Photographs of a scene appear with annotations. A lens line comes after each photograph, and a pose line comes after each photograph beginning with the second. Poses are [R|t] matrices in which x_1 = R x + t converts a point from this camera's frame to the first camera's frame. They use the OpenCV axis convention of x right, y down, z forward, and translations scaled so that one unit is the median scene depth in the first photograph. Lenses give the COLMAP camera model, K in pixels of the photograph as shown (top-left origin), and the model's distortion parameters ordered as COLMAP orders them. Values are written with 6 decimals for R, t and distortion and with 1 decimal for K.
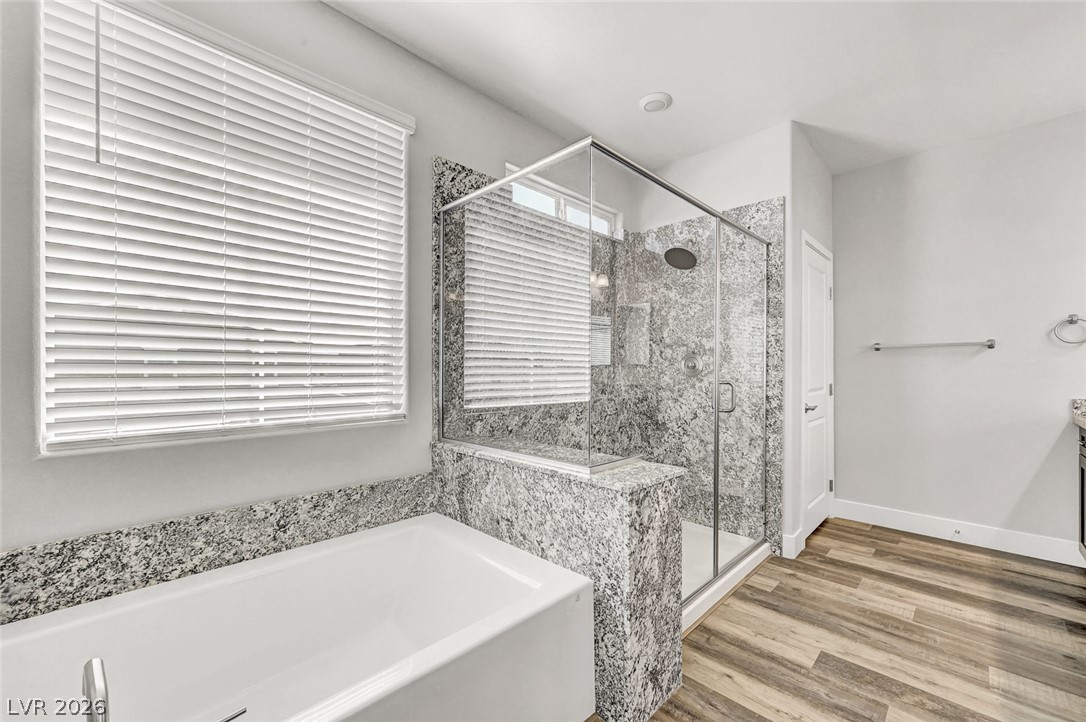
lens RADIAL K [[435.4, 0, 548.1], [0, 435.4, 369.0], [0, 0, 1]] dist [-0.001897, 0.000395]
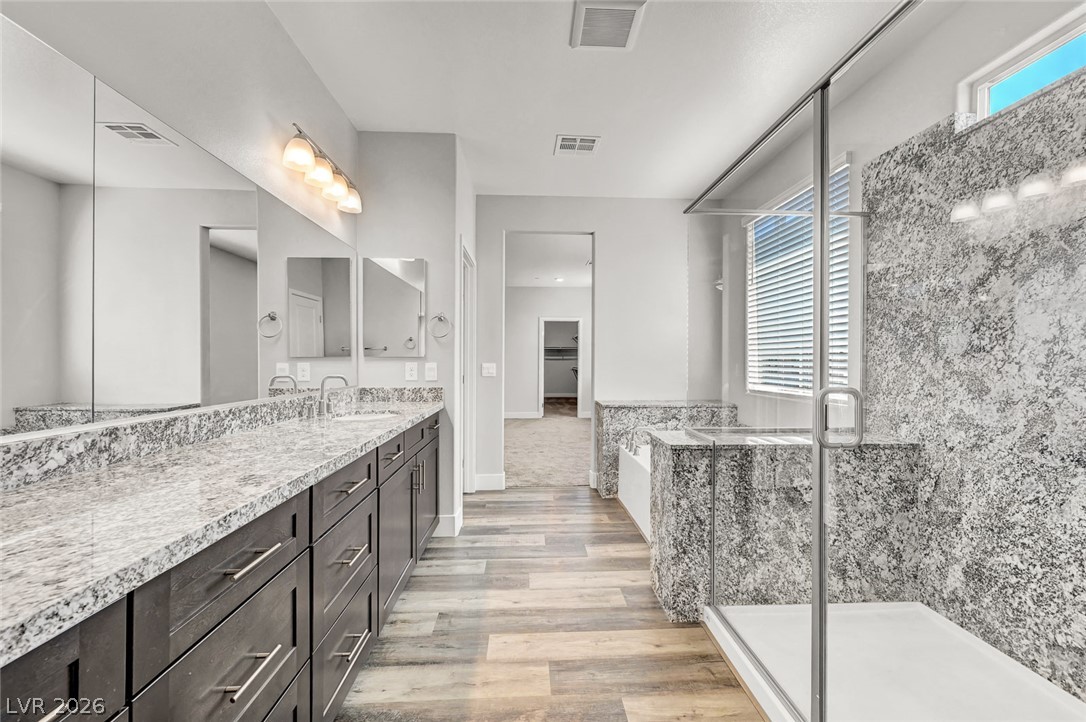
lens RADIAL K [[435.4, 0, 545.1], [0, 435.4, 361.4], [0, 0, 1]] dist [-0.001897, 0.000395]
pose [[-0.684926, -0.006690, -0.728582, 1.032602], [-0.007980, 0.999967, -0.001681, 0.002539], [0.728569, 0.004663, -0.684957, 1.129756]]
